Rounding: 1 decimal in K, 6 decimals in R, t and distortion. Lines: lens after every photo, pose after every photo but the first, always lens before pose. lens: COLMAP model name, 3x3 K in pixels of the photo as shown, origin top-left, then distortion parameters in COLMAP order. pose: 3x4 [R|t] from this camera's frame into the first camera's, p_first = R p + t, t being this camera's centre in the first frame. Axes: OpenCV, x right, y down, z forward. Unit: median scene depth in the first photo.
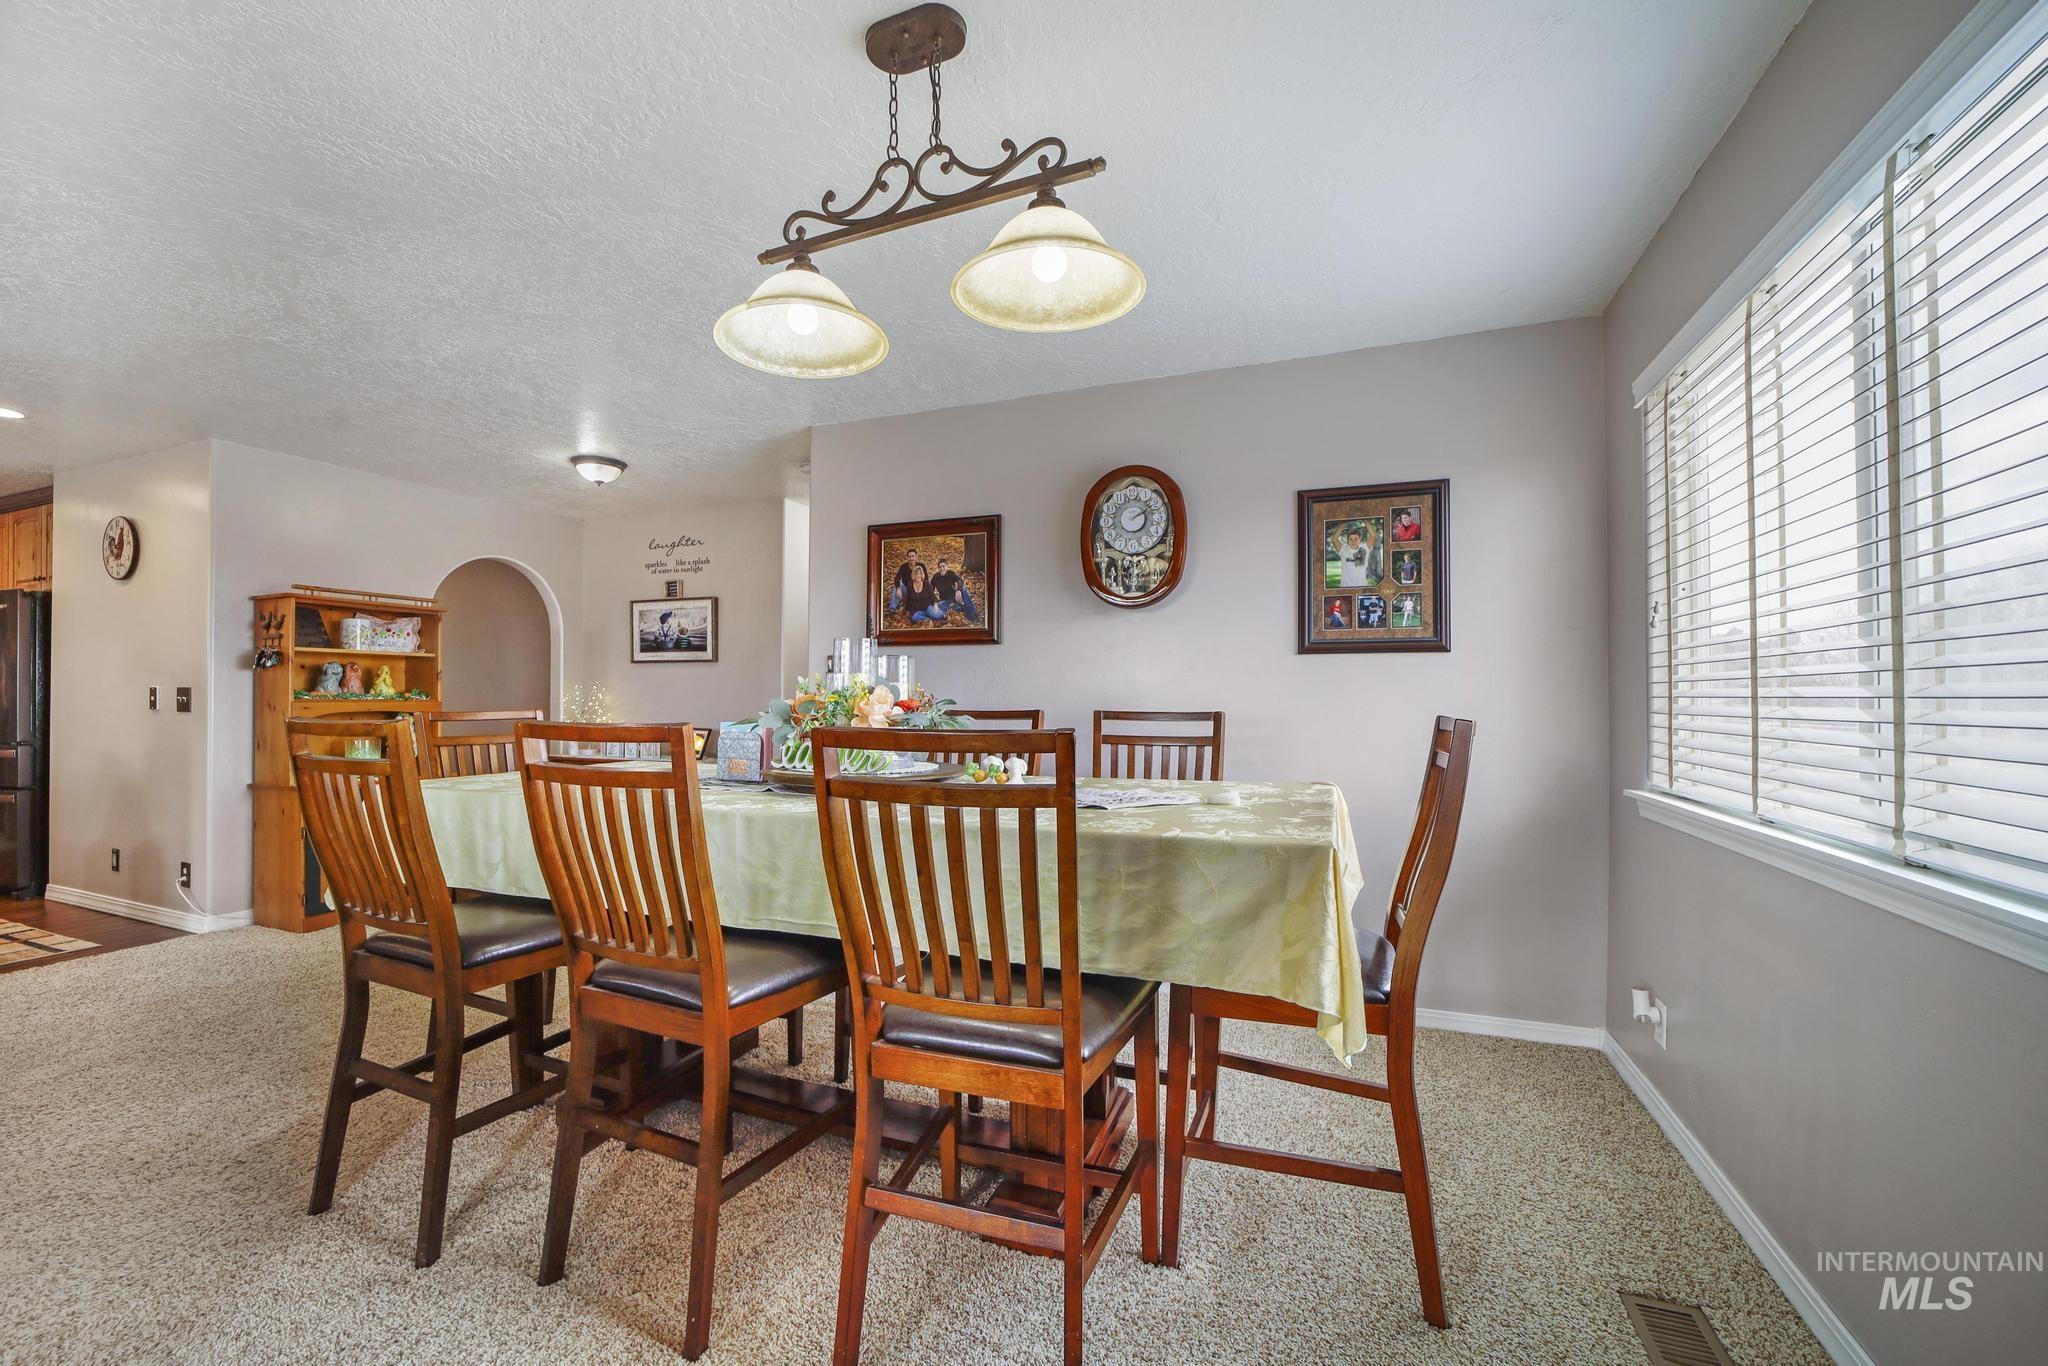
lens RADIAL K [[818.1, 0, 1019.4], [0, 818.1, 688.4], [0, 0, 1]] dist [-0.011617, 0.000096]
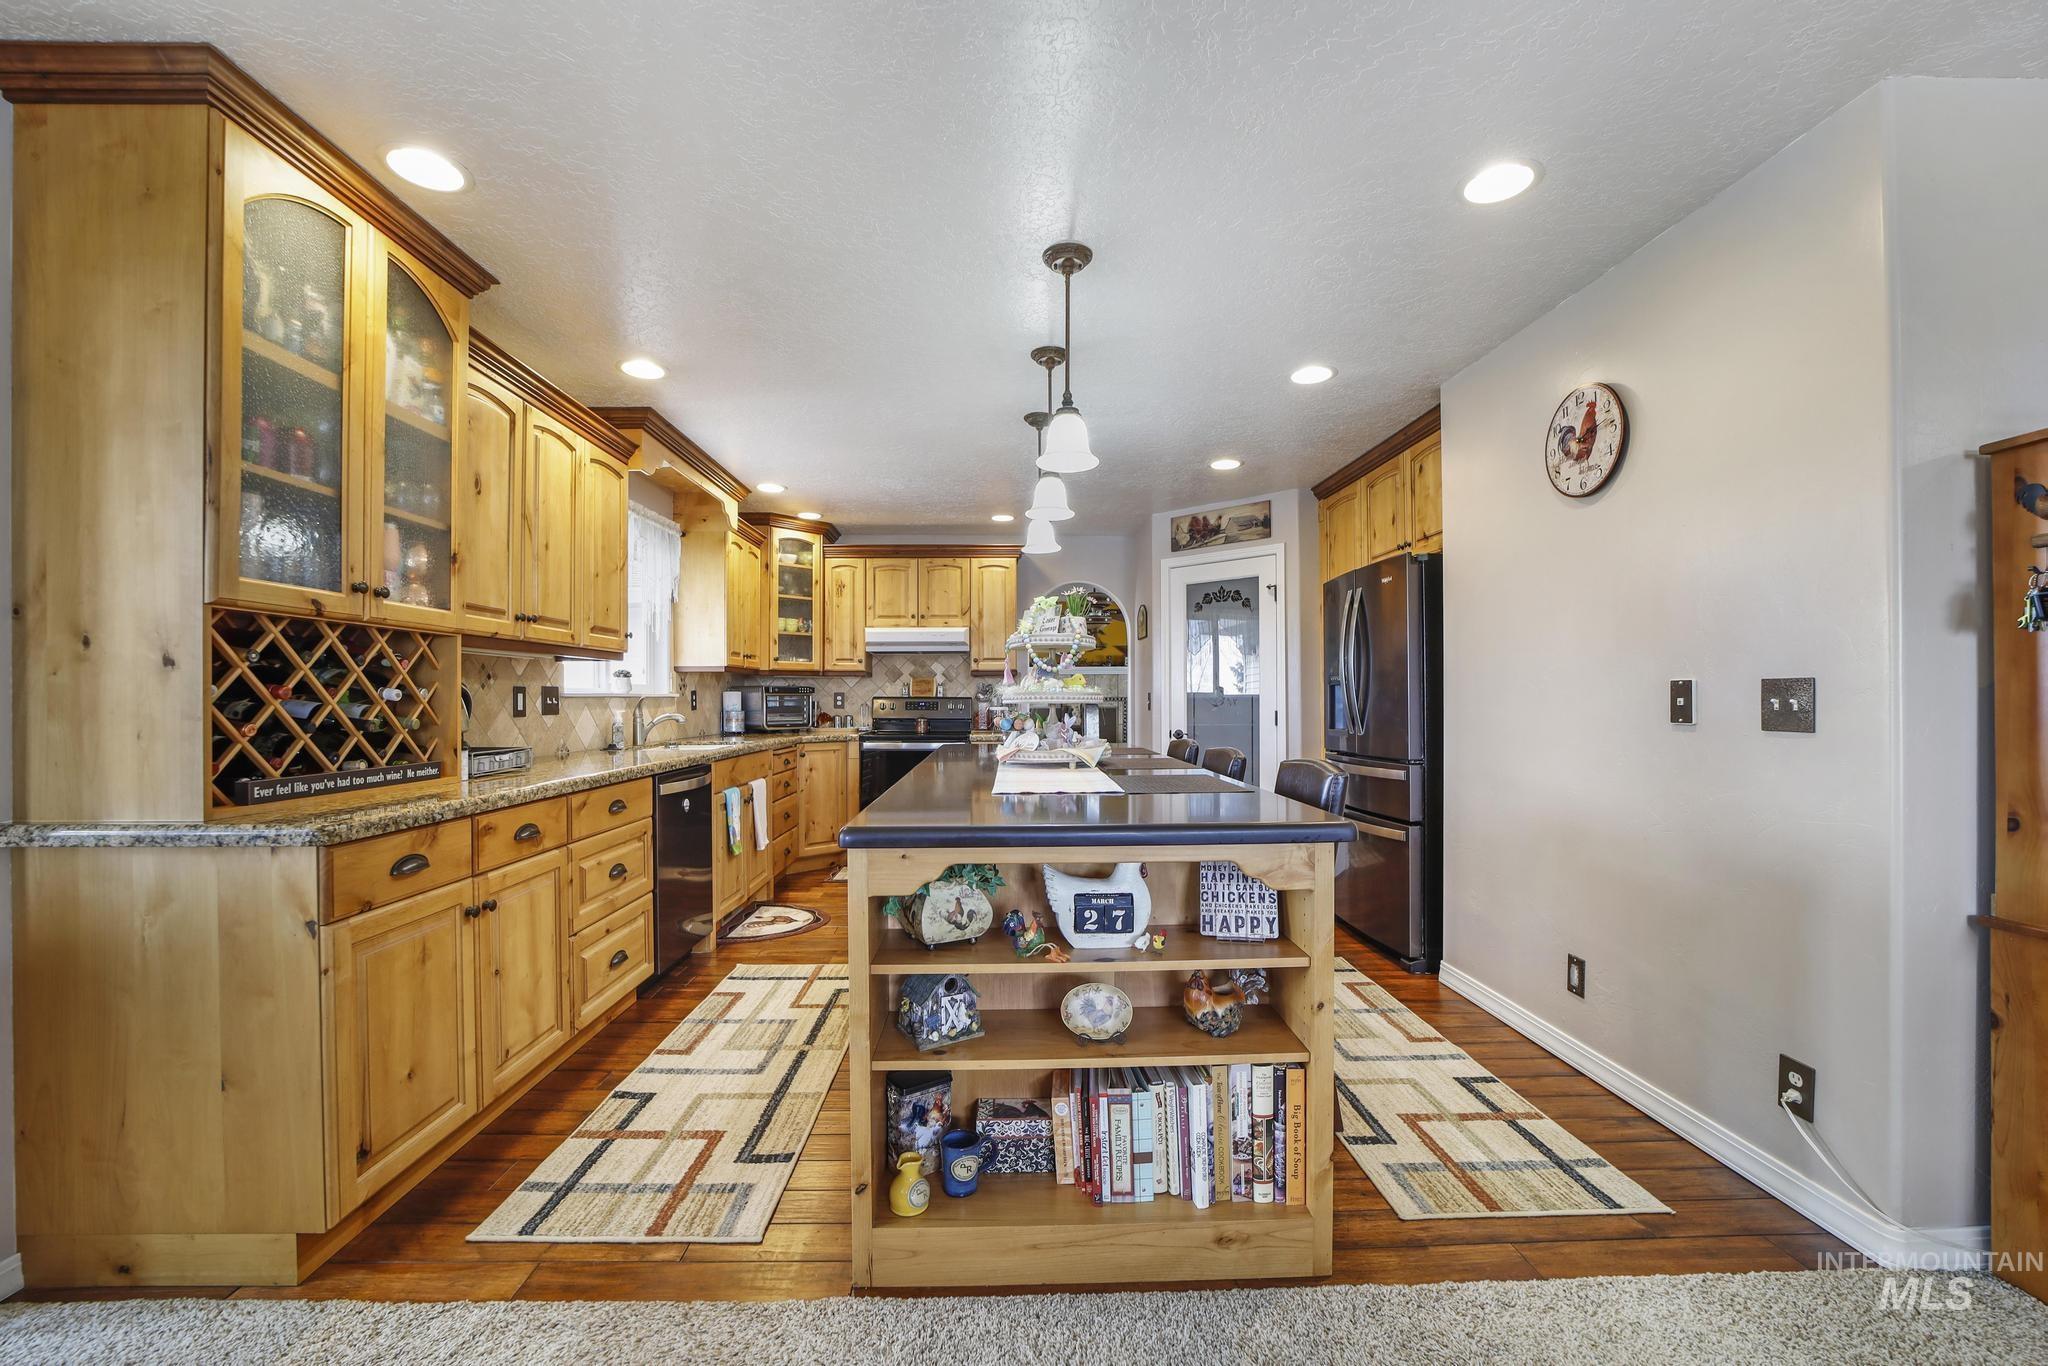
lens RADIAL K [[818.1, 0, 1019.4], [0, 818.1, 688.4], [0, 0, 1]] dist [-0.011617, 0.000096]
pose [[0.404770, -0.011046, -0.914352, -0.774080], [0.008903, 0.999927, -0.008138, 0.004376], [0.914375, -0.004846, 0.404839, 0.405768]]
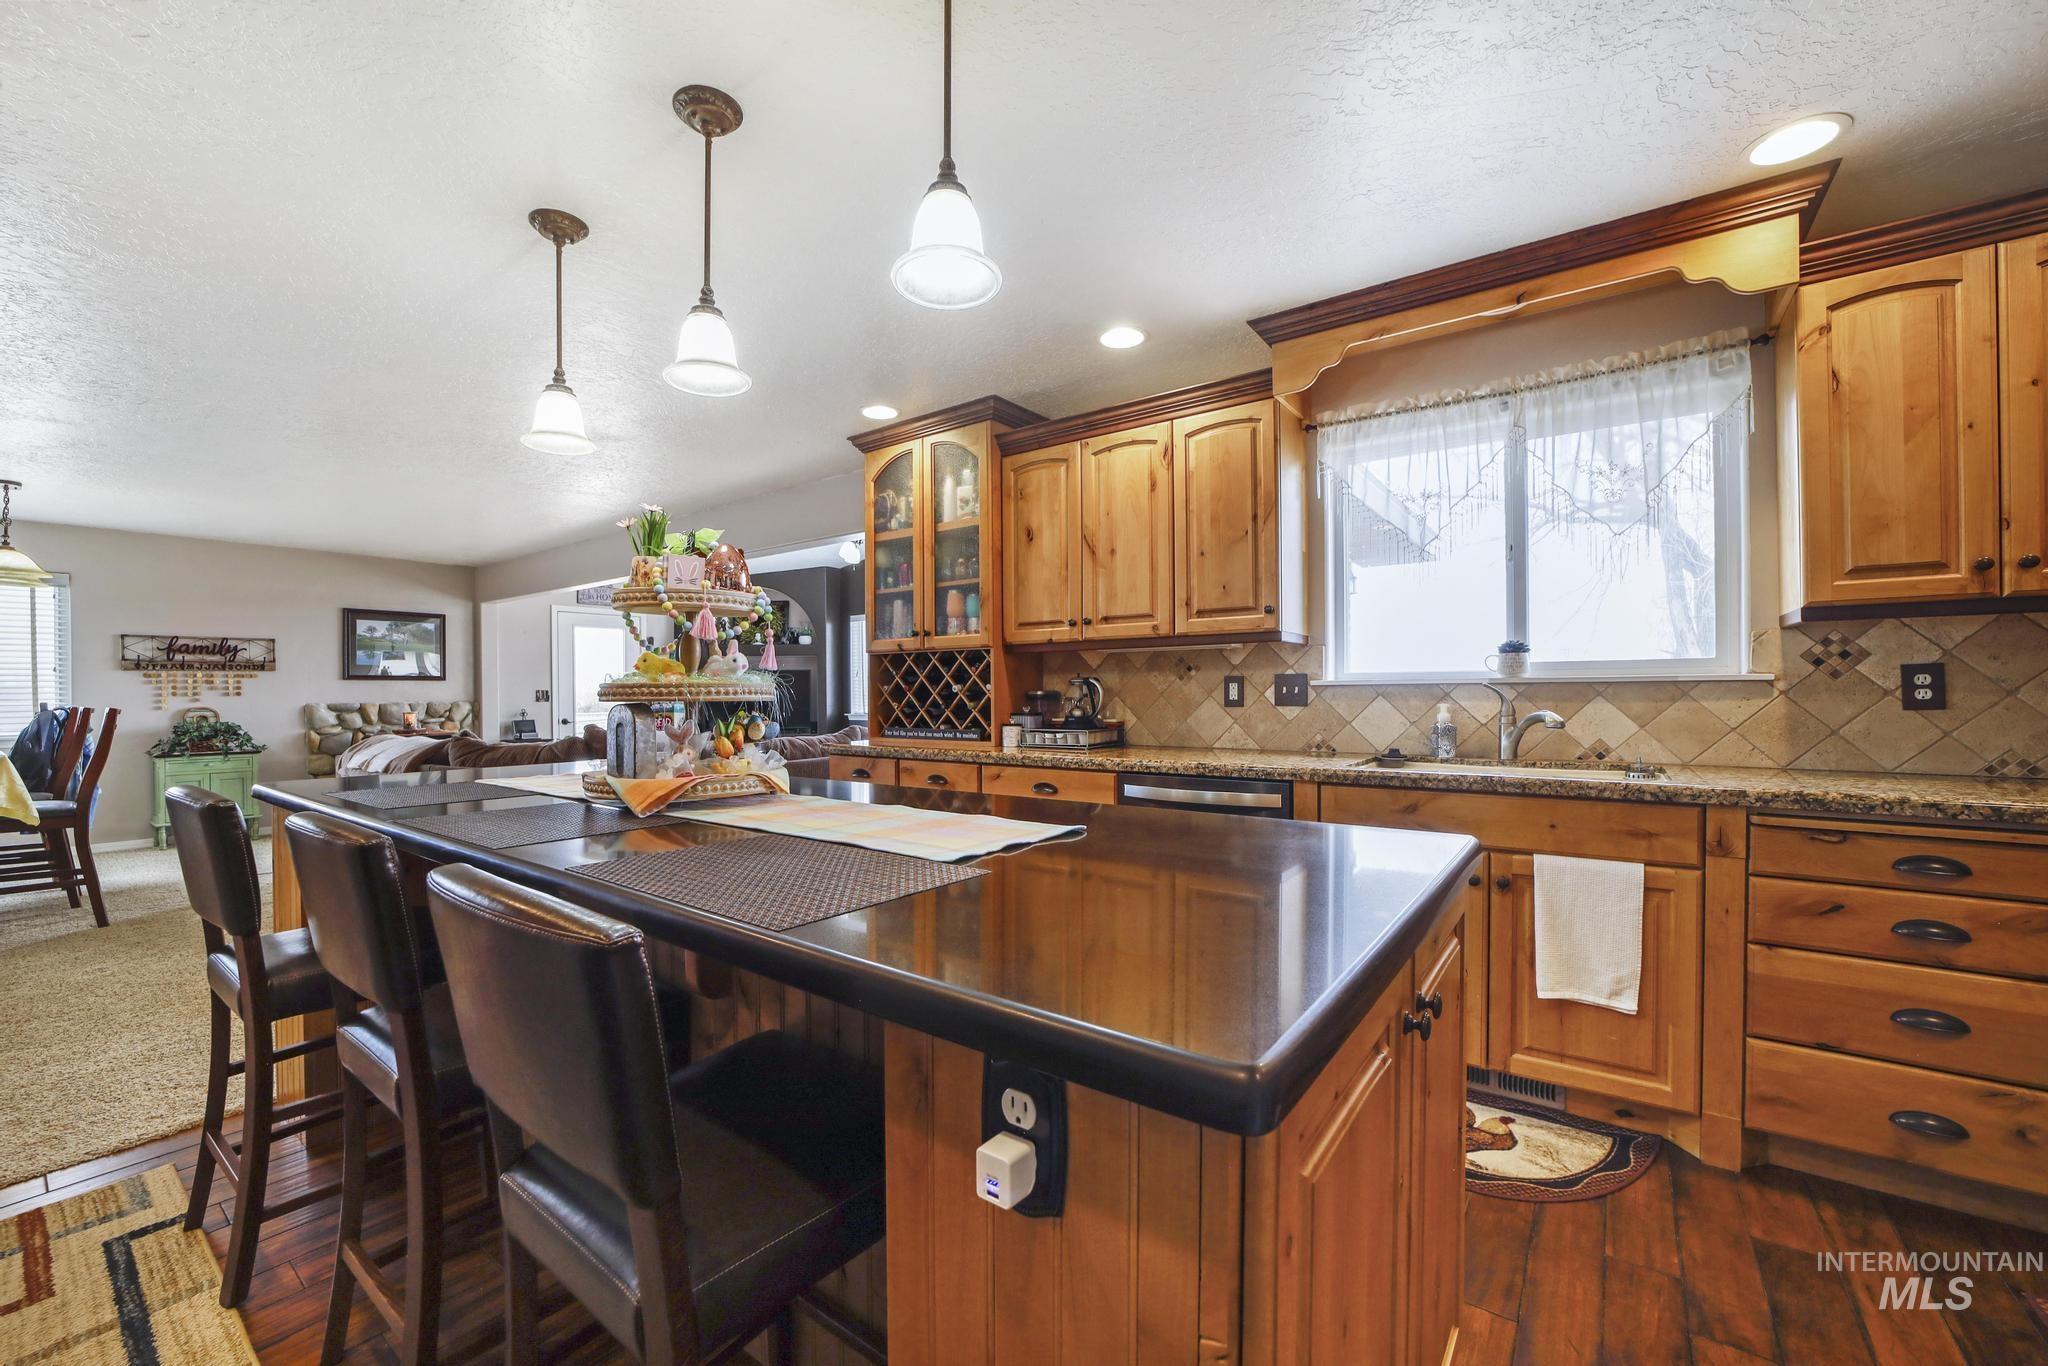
lens RADIAL K [[818.1, 0, 1019.4], [0, 818.1, 688.4], [0, 0, 1]] dist [-0.011617, 0.000096]
pose [[-0.969397, 0.010683, 0.245264, -1.756664], [0.007704, 0.999884, -0.013105, 0.013151], [-0.245376, -0.010814, -0.969368, 1.151507]]
